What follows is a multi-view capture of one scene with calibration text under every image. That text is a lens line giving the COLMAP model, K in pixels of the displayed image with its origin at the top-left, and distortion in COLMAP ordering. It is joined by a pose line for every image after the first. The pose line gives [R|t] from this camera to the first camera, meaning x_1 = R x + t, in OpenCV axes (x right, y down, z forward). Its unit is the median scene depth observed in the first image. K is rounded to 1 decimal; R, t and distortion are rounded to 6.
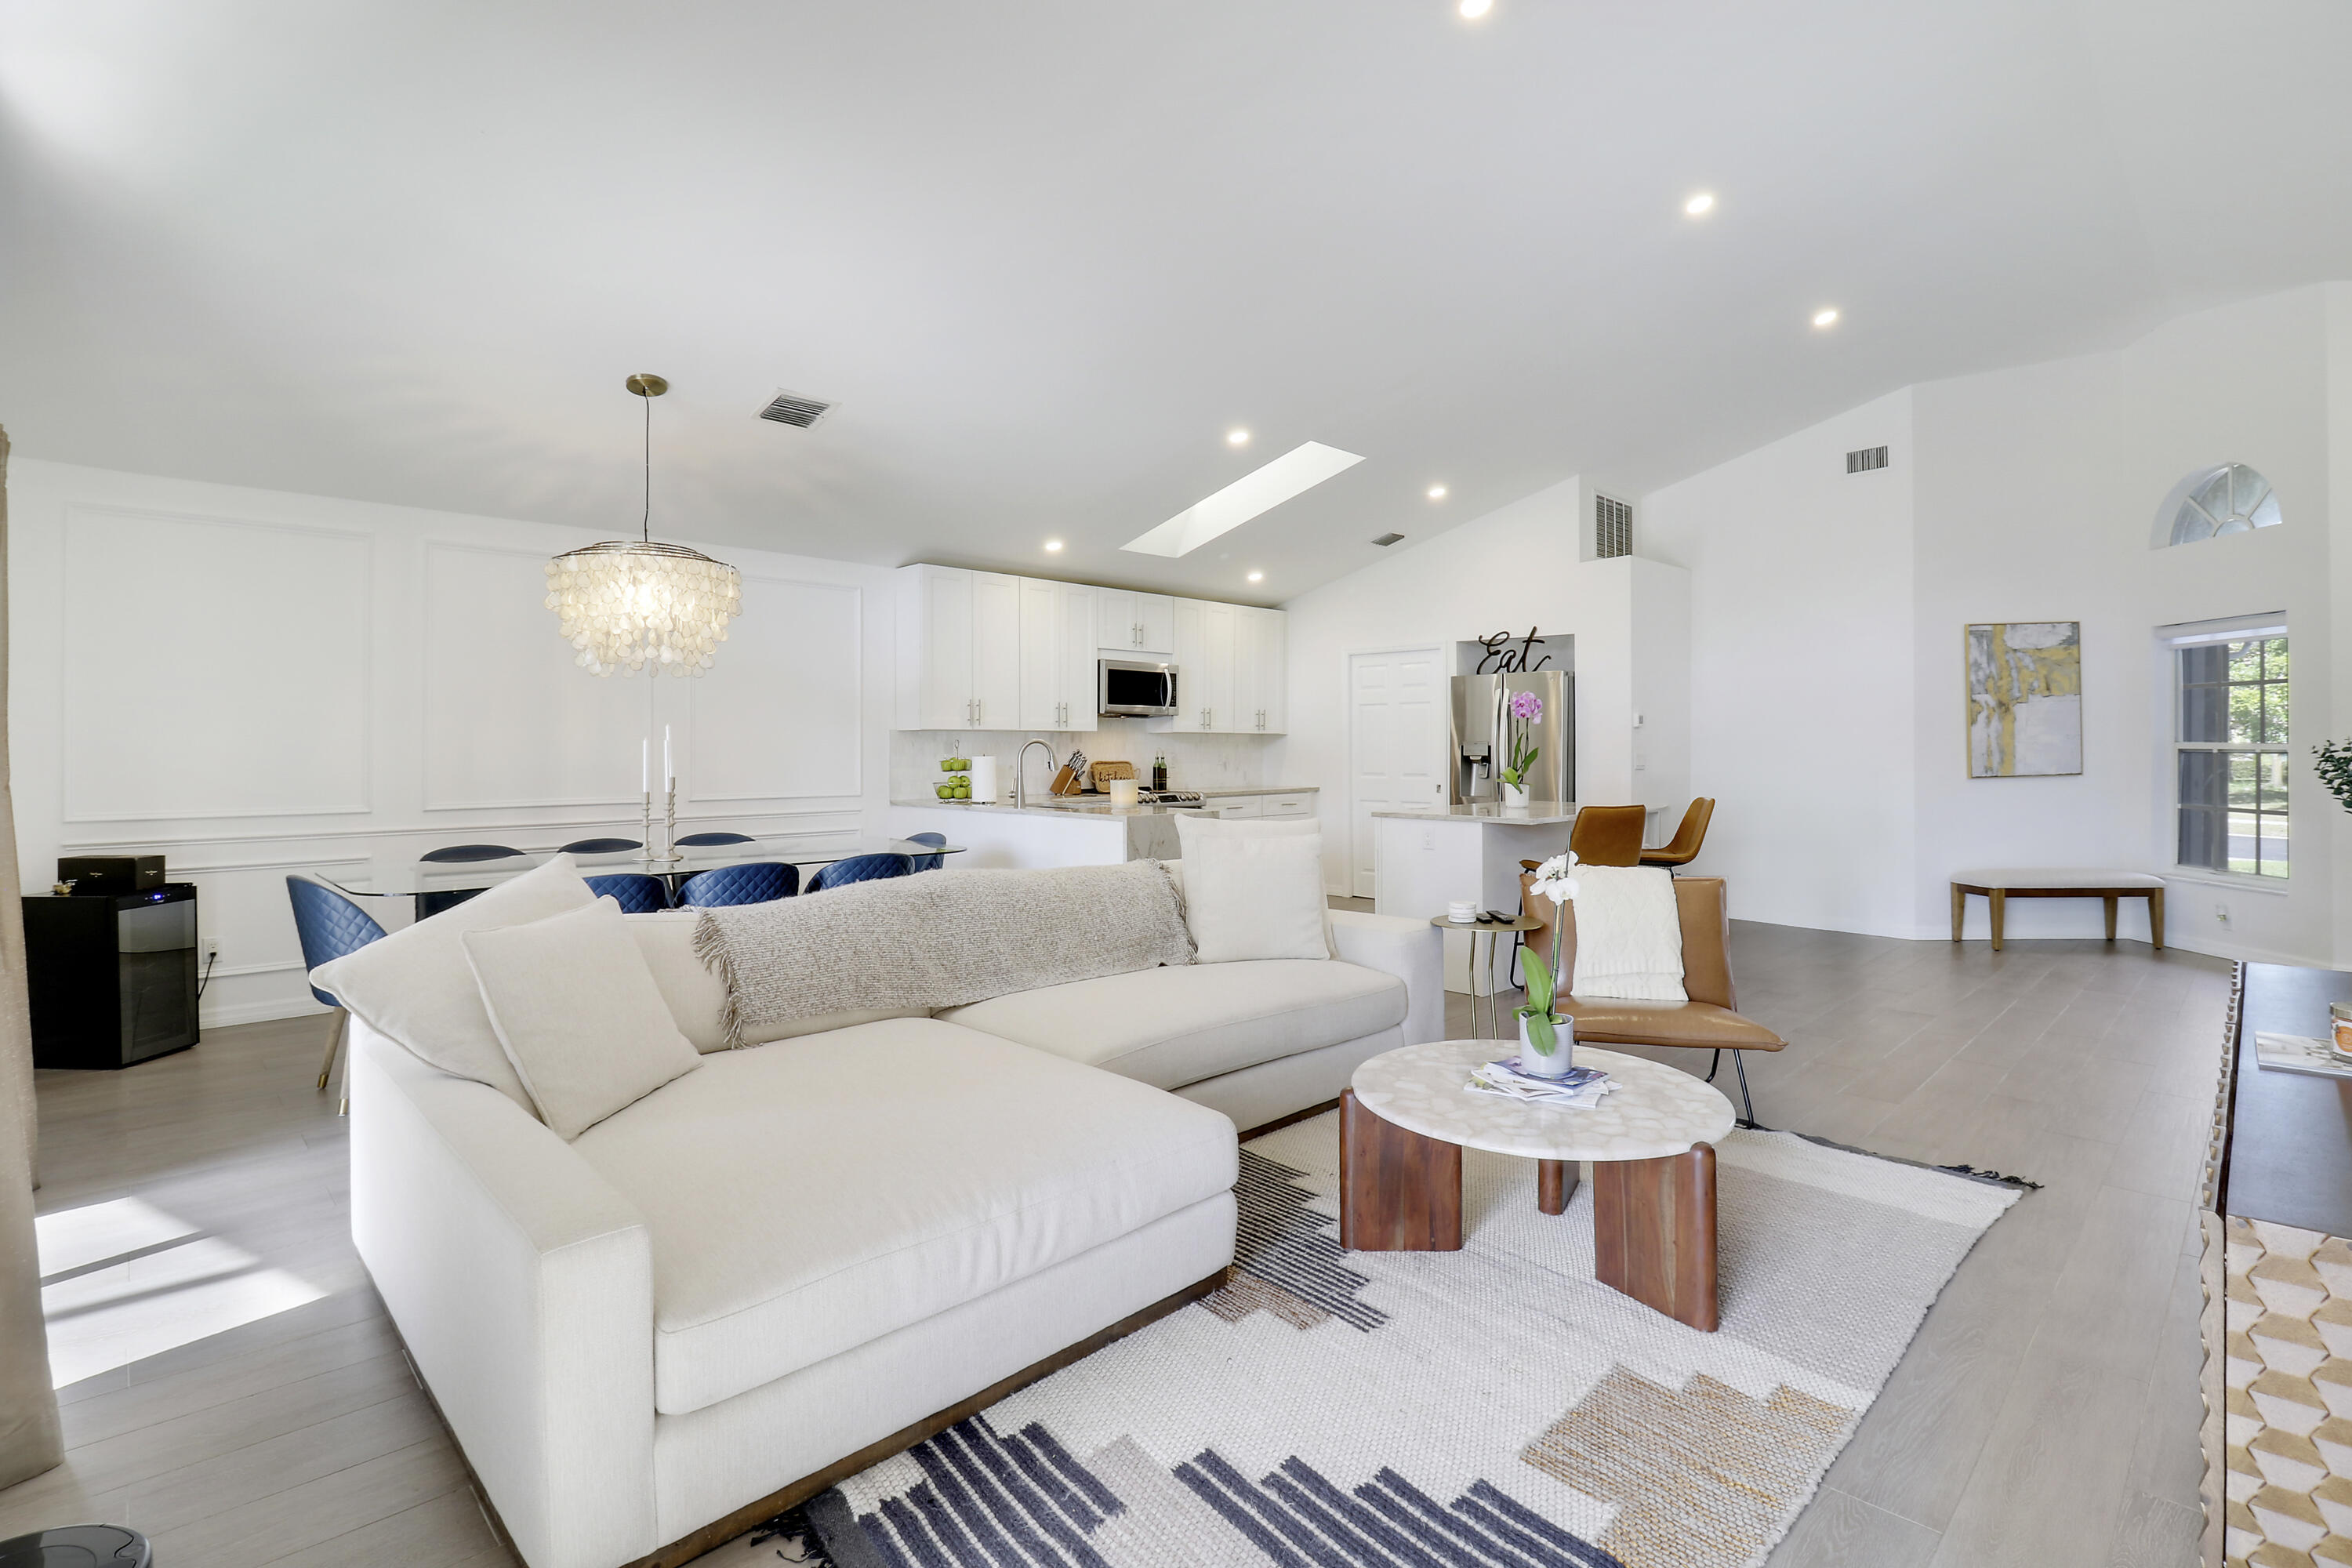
lens RADIAL K [[1084.4, 0, 1205.4], [0, 1084.4, 744.6], [0, 0, 1]] dist [0.002455, -0.015740]
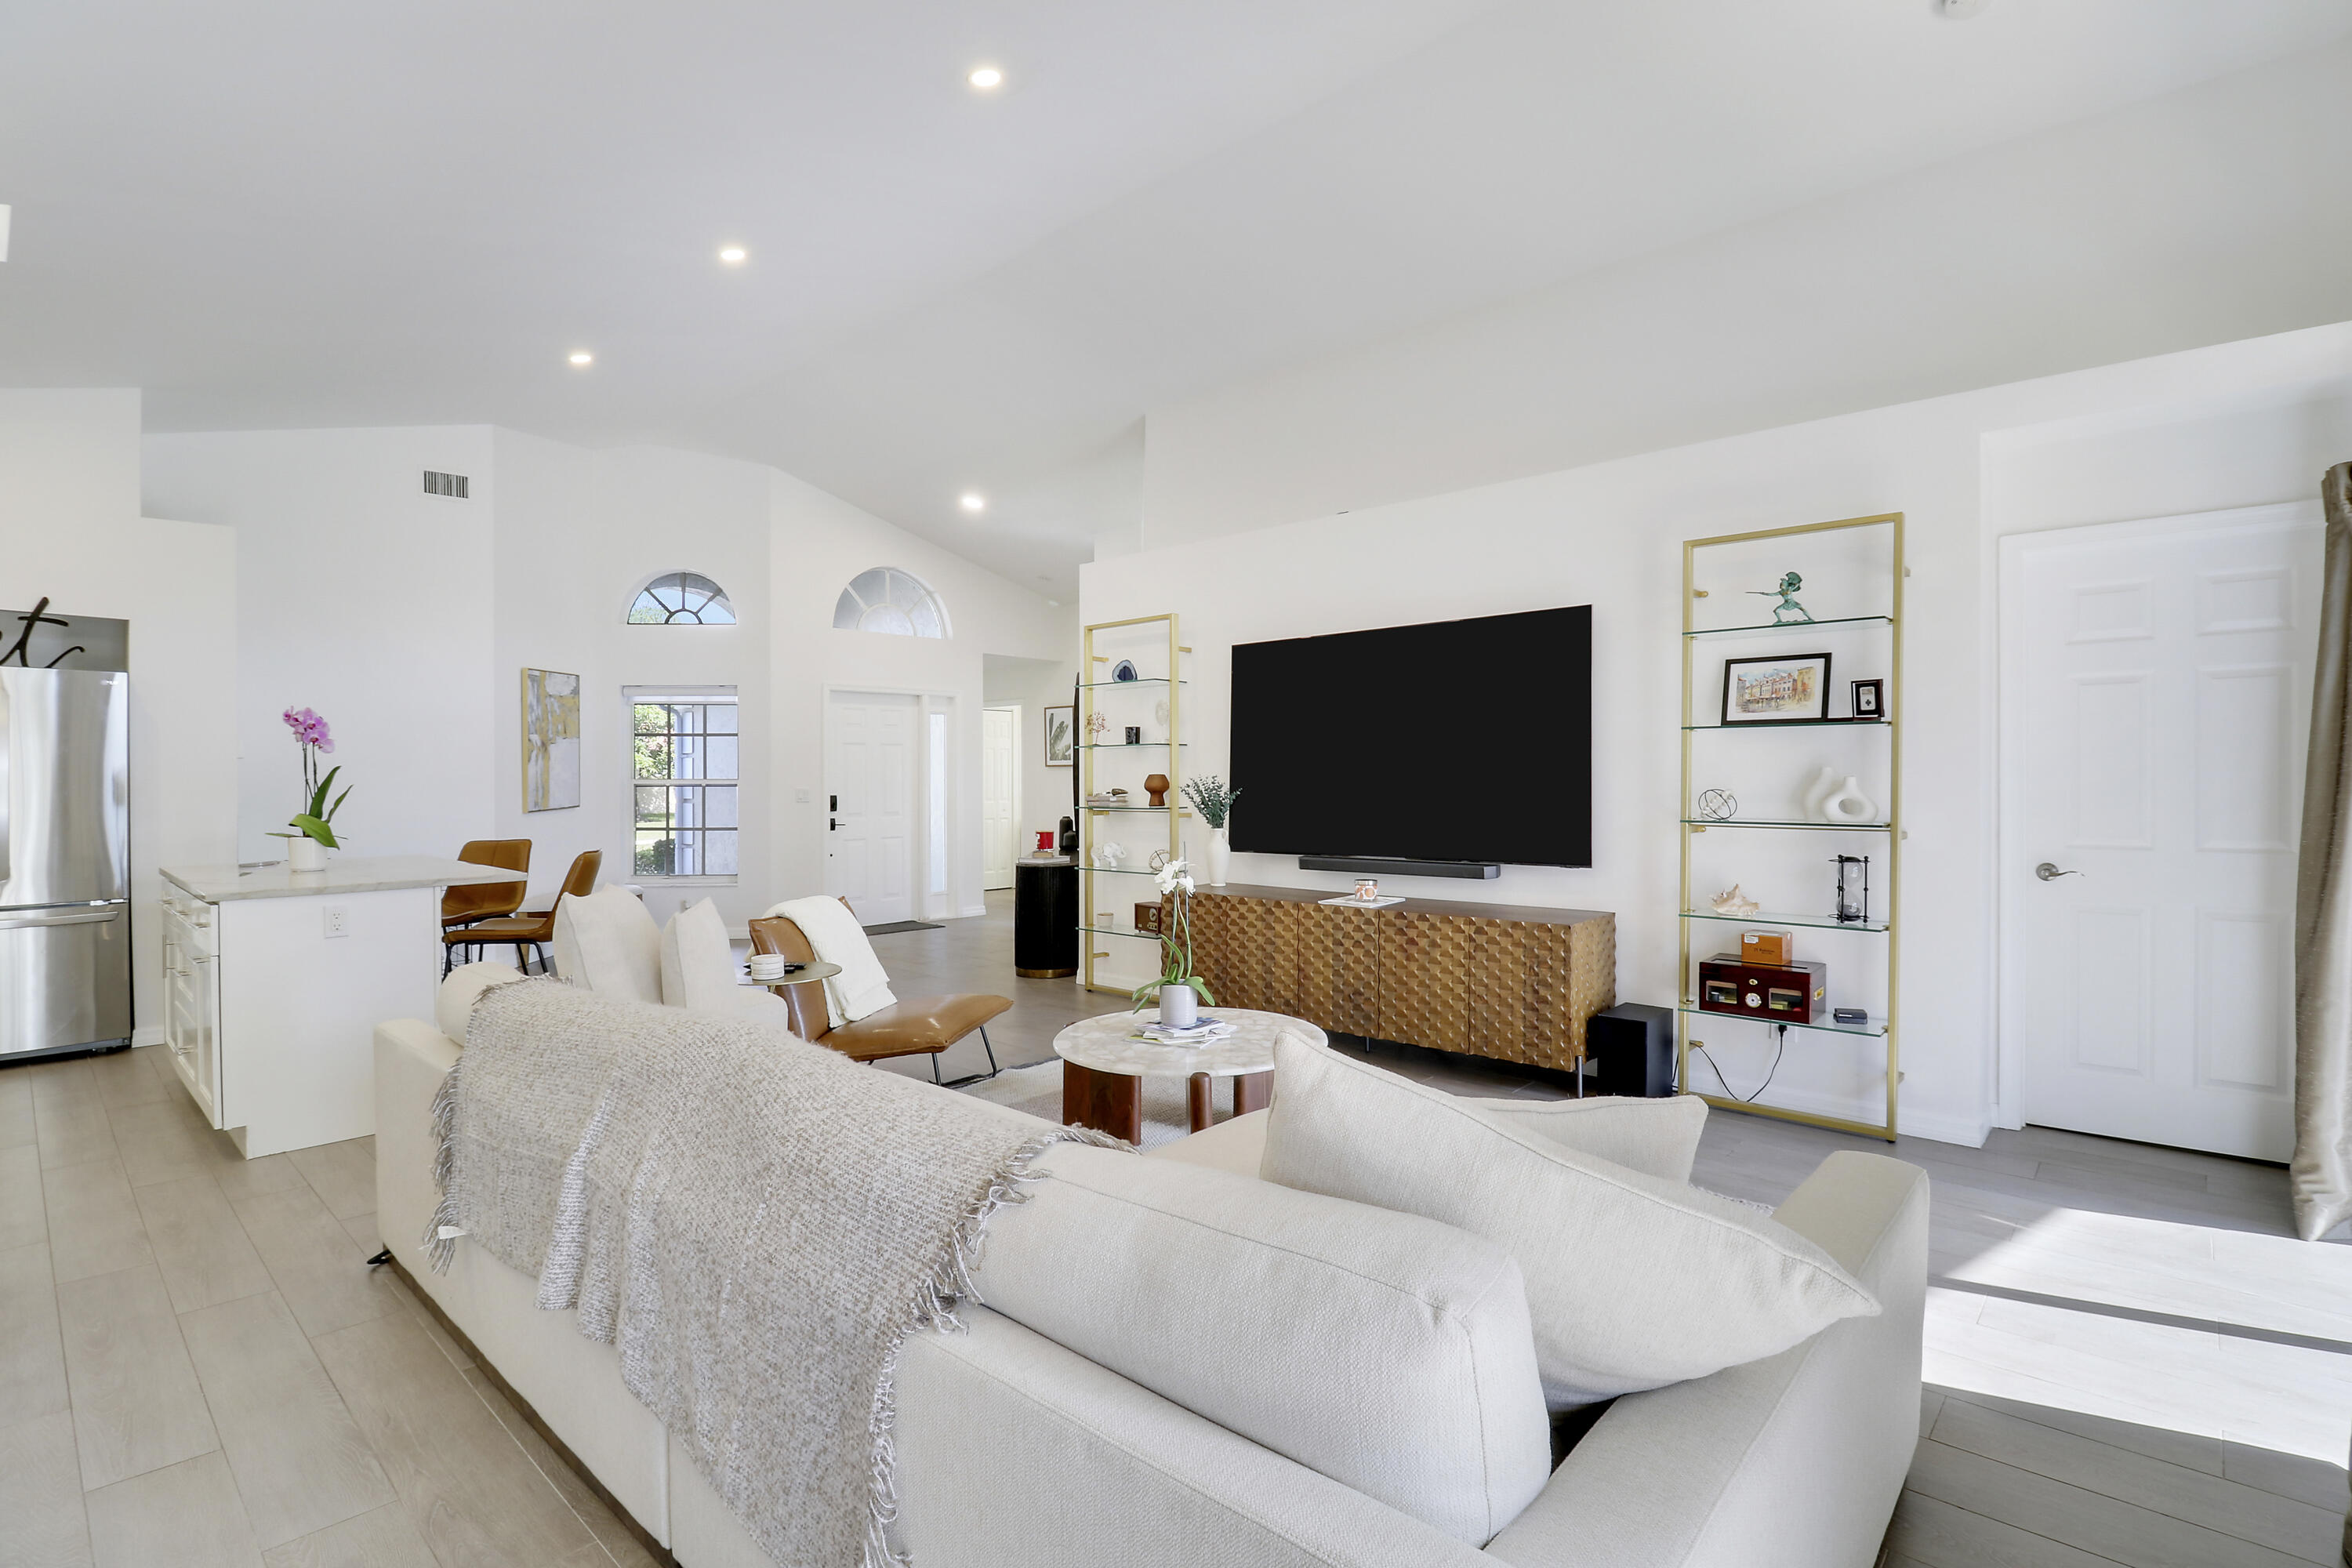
lens RADIAL K [[1091.2, 0, 1197.1], [0, 1091.2, 773.6], [0, 0, 1]] dist [-0.004778, -0.010901]
pose [[-0.057445, 0.004823, 0.998337, -0.356152], [0.005265, 0.999976, -0.004528, 0.000541], [-0.998335, 0.004996, -0.057469, 0.364429]]
